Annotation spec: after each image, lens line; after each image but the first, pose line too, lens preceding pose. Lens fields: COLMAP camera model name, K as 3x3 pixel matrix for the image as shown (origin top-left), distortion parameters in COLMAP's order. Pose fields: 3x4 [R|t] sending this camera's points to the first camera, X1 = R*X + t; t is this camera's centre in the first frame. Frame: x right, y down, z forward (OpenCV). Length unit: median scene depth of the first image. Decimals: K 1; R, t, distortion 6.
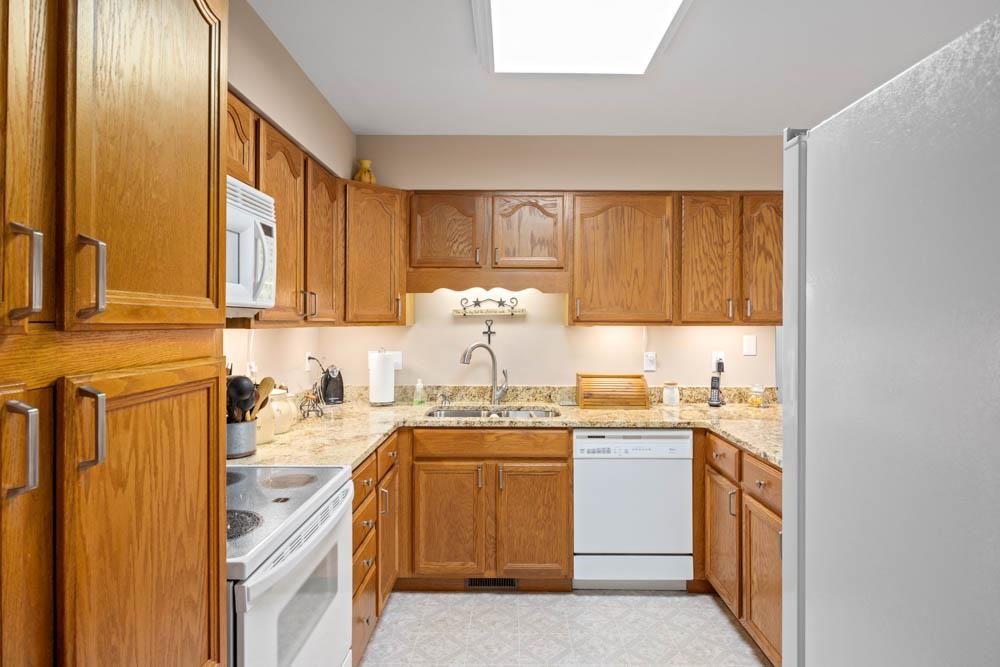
lens RADIAL K [[553.6, 0, 507.8], [0, 553.6, 318.1], [0, 0, 1]] dist [-0.004424, -0.000314]
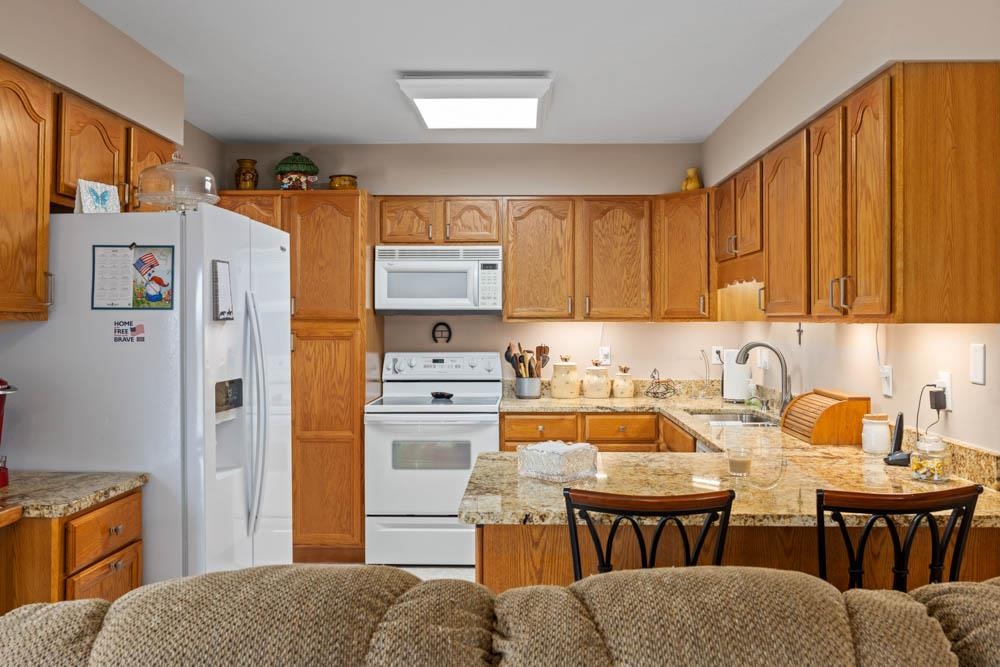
lens RADIAL K [[802.3, 0, 511.4], [0, 802.3, 308.6], [0, 0, 1]] dist [-0.017234, -0.002226]
pose [[-0.009570, -0.014581, -0.999848, 1.273920], [0.005521, 0.999878, -0.014634, 0.009220], [0.999939, -0.005660, -0.009488, 0.646914]]
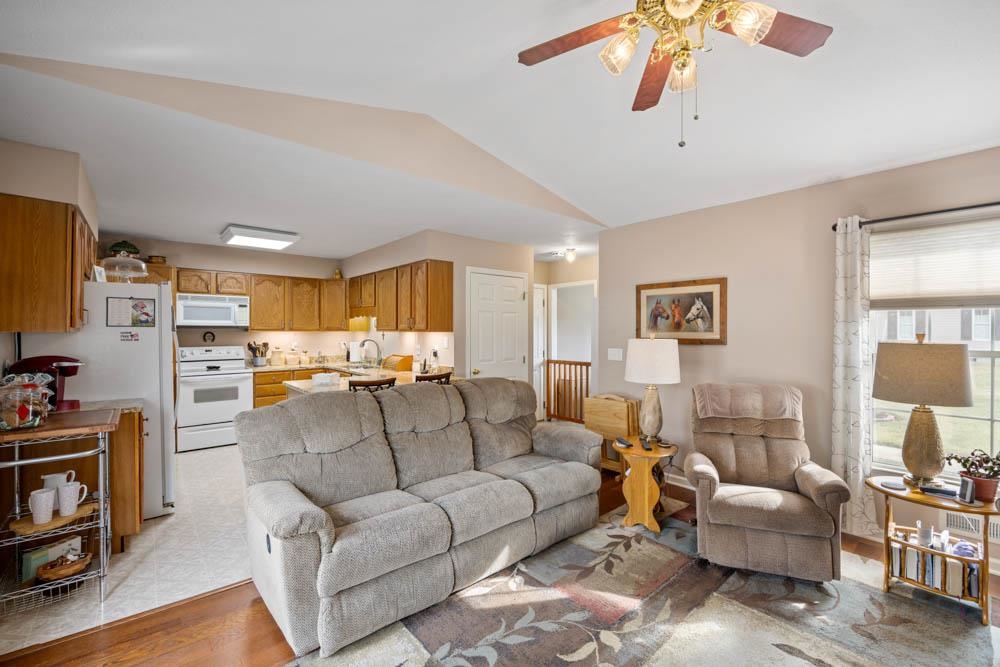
lens RADIAL K [[418.5, 0, 497.0], [0, 418.5, 330.9], [0, 0, 1]] dist [-0.001021, -0.000140]
pose [[0.650160, 0.001485, -0.759796, 1.736380], [0.003573, 0.999981, 0.005011, 0.004118], [0.759789, -0.005973, 0.650142, 0.264692]]
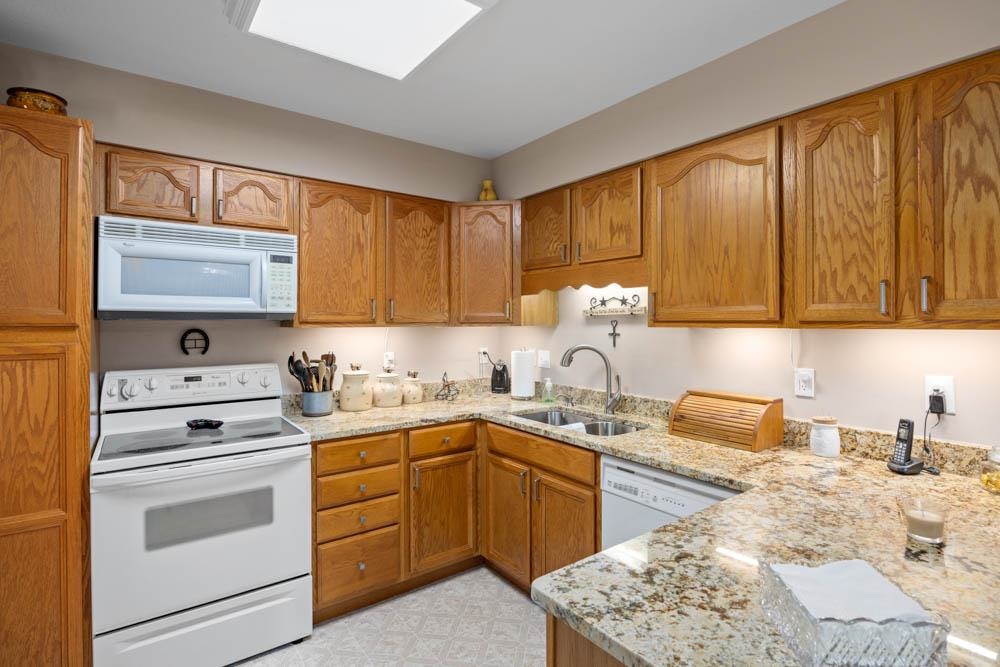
lens RADIAL K [[490.6, 0, 506.2], [0, 490.6, 318.7], [0, 0, 1]] dist [-0.015241, 0.000676]
pose [[0.609549, -0.007823, -0.792710, 0.549700], [0.006259, 0.999968, -0.005055, 0.003917], [0.792724, -0.001880, 0.609578, 0.406114]]
